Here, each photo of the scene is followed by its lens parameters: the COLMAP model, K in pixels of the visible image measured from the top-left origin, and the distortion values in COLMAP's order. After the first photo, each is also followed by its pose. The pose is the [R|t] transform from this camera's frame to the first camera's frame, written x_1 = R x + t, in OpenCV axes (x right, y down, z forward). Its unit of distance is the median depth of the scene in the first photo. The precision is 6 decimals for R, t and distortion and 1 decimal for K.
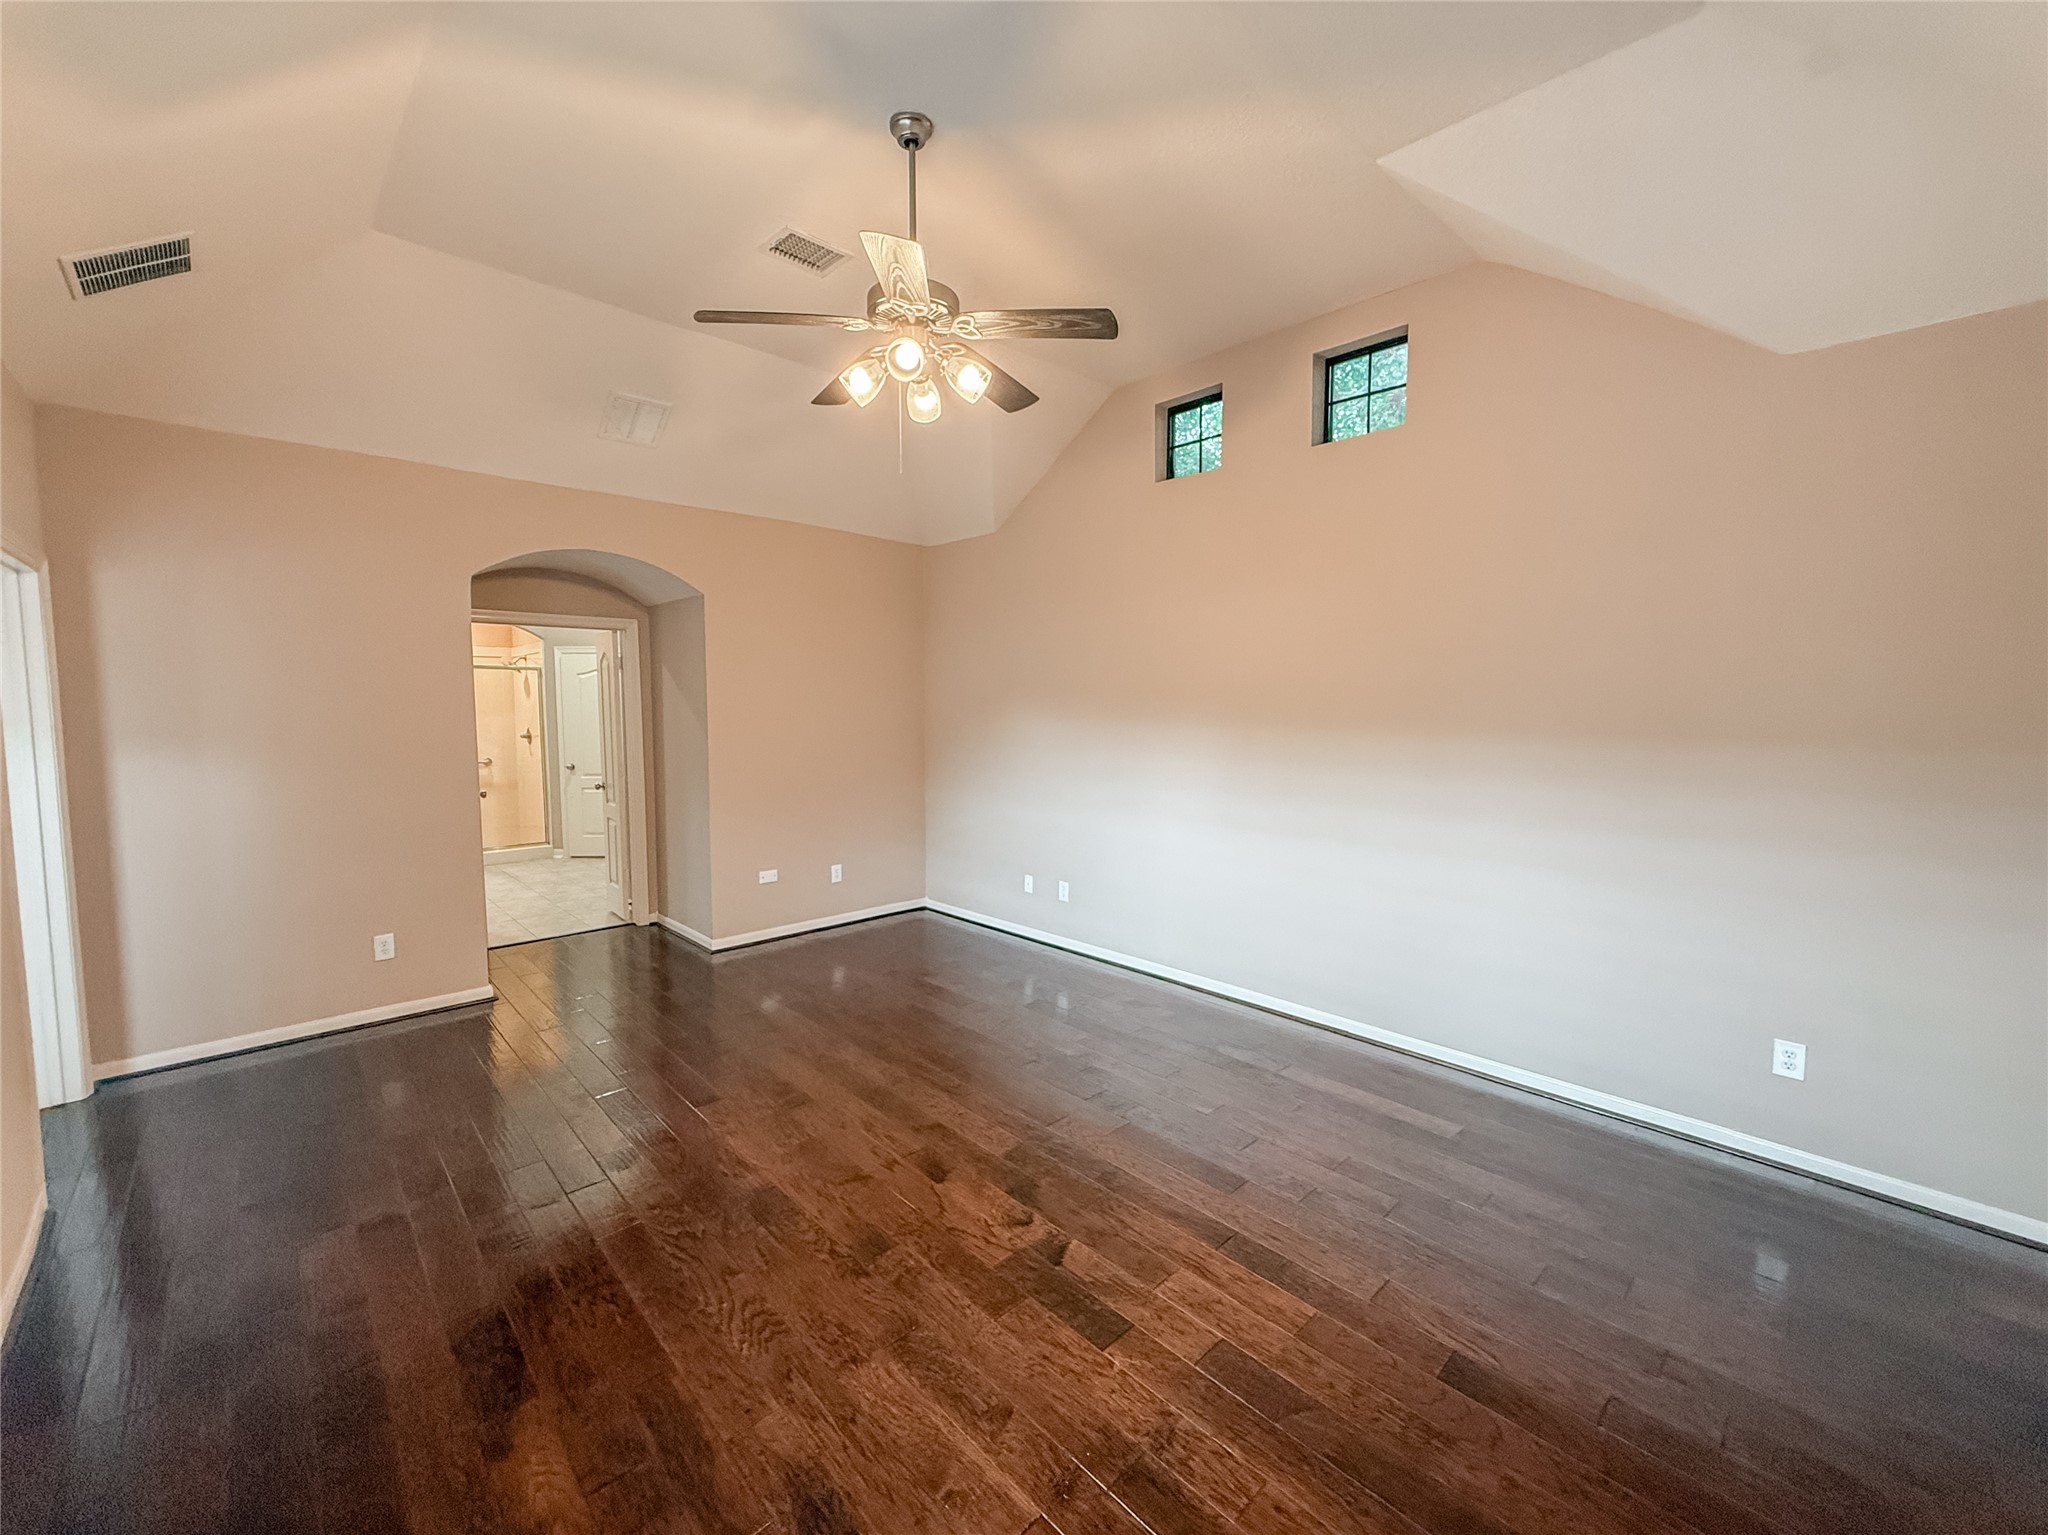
lens RADIAL K [[834.3, 0, 1021.0], [0, 834.3, 766.6], [0, 0, 1]] dist [-0.002150, 0.000603]
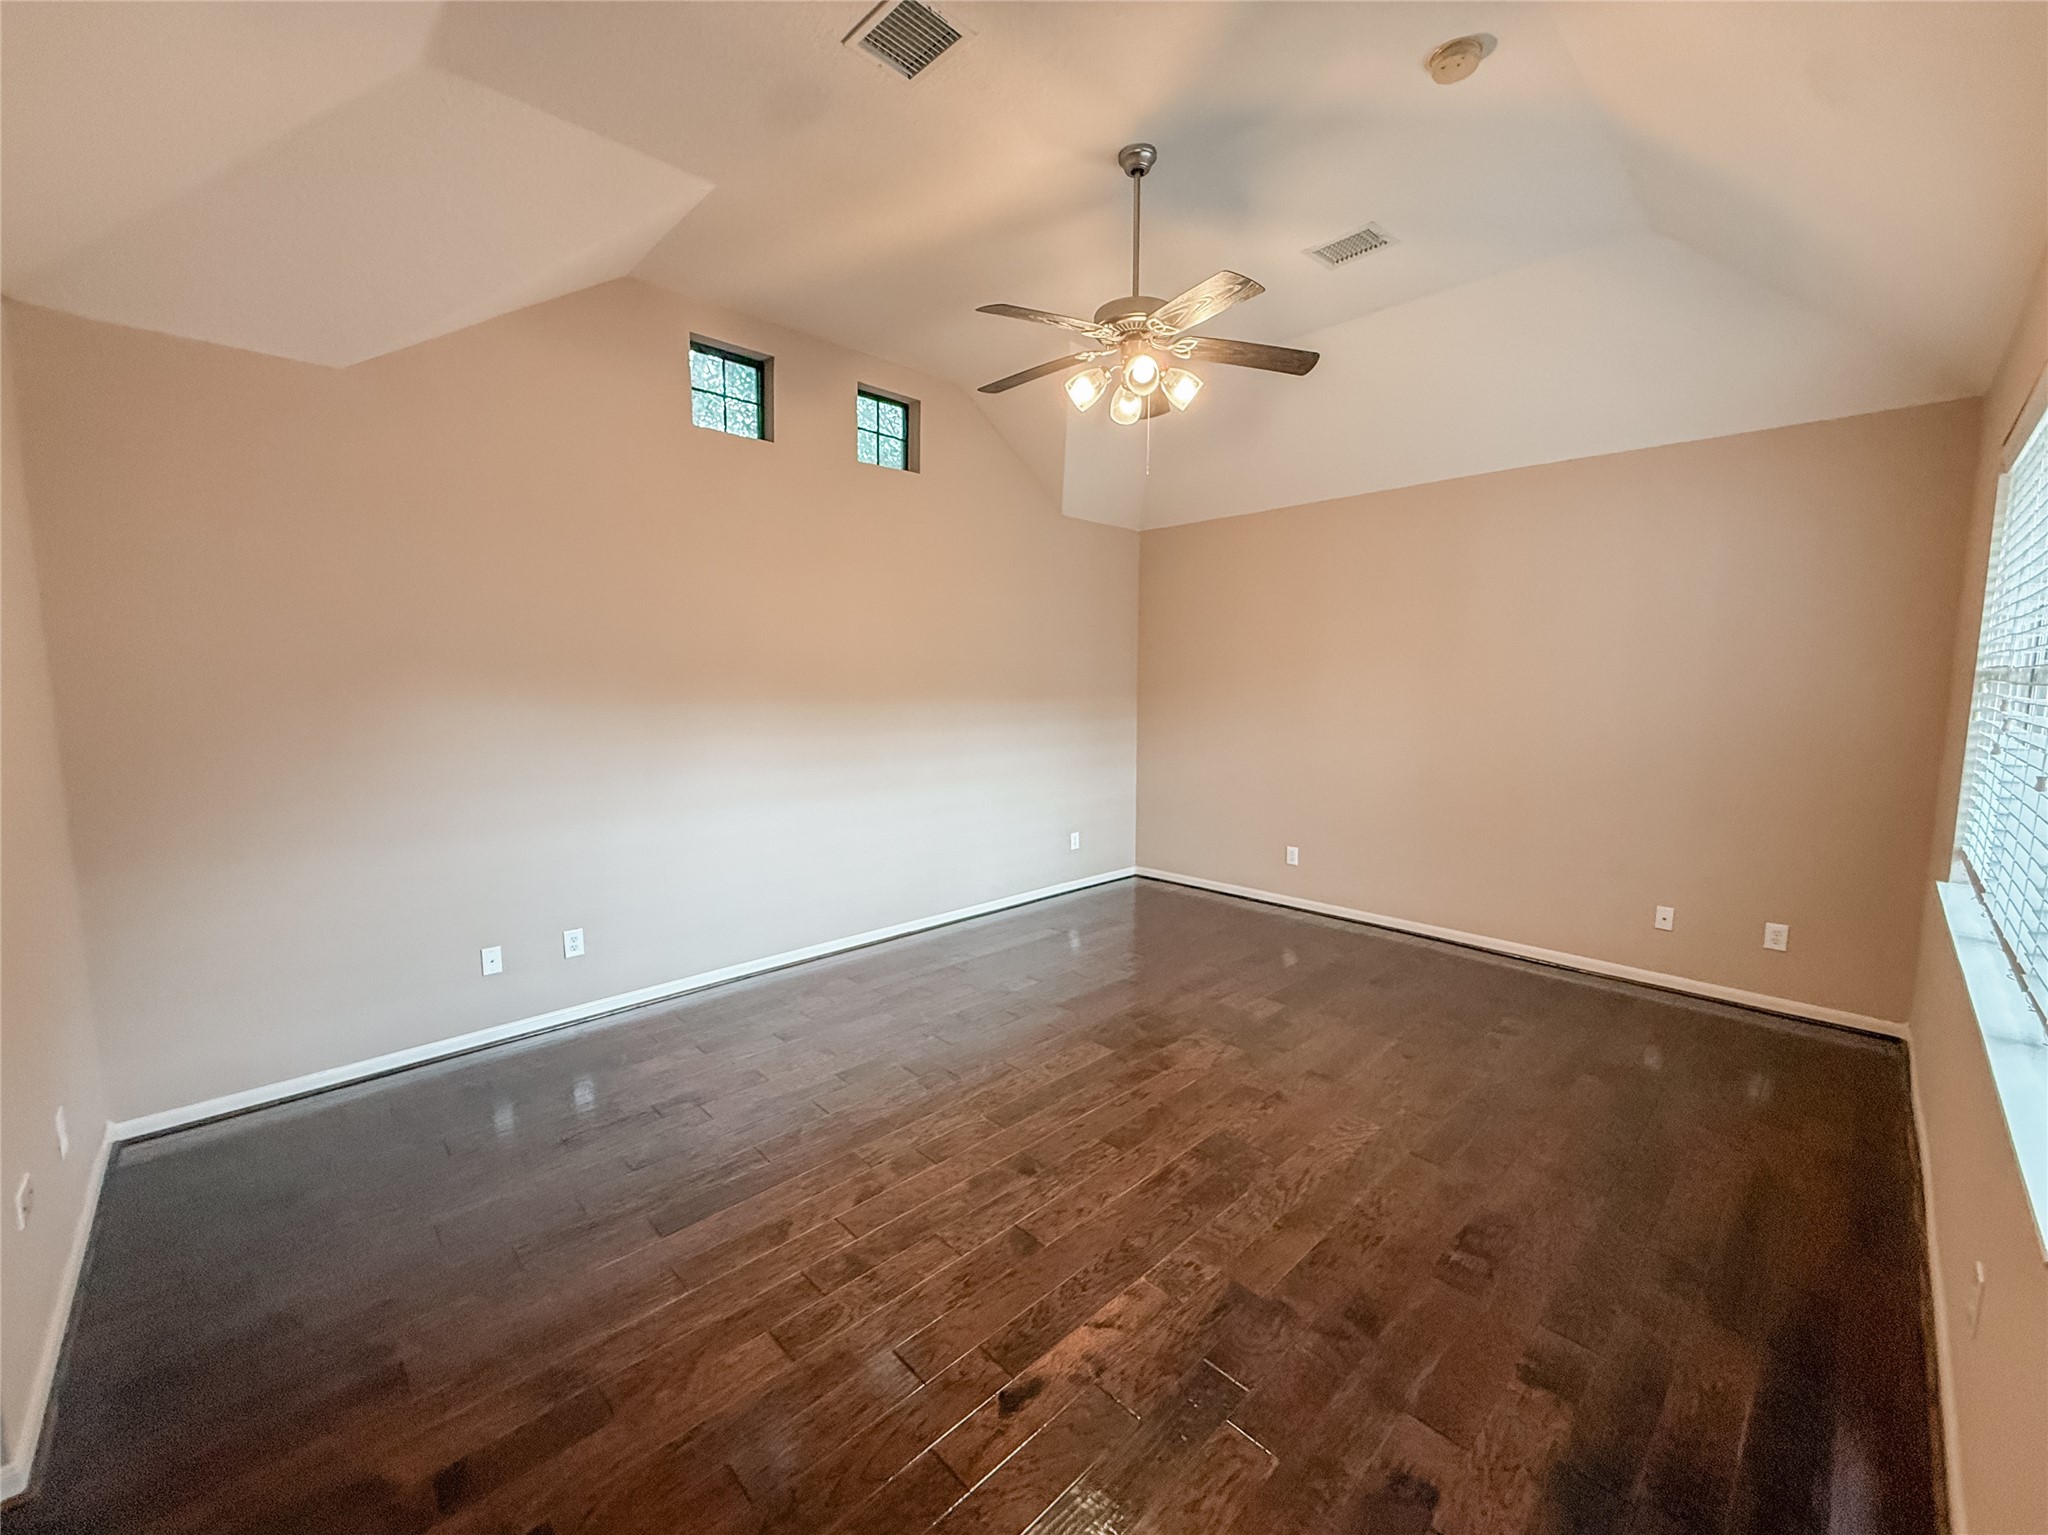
lens RADIAL K [[834.3, 0, 1019.3], [0, 834.3, 767.2], [0, 0, 1]] dist [-0.002150, 0.000603]
pose [[-0.029618, -0.106454, 0.993876, -1.219699], [0.073594, 0.991382, 0.108380, -0.092503], [-0.996848, 0.076353, -0.021528, 1.153680]]
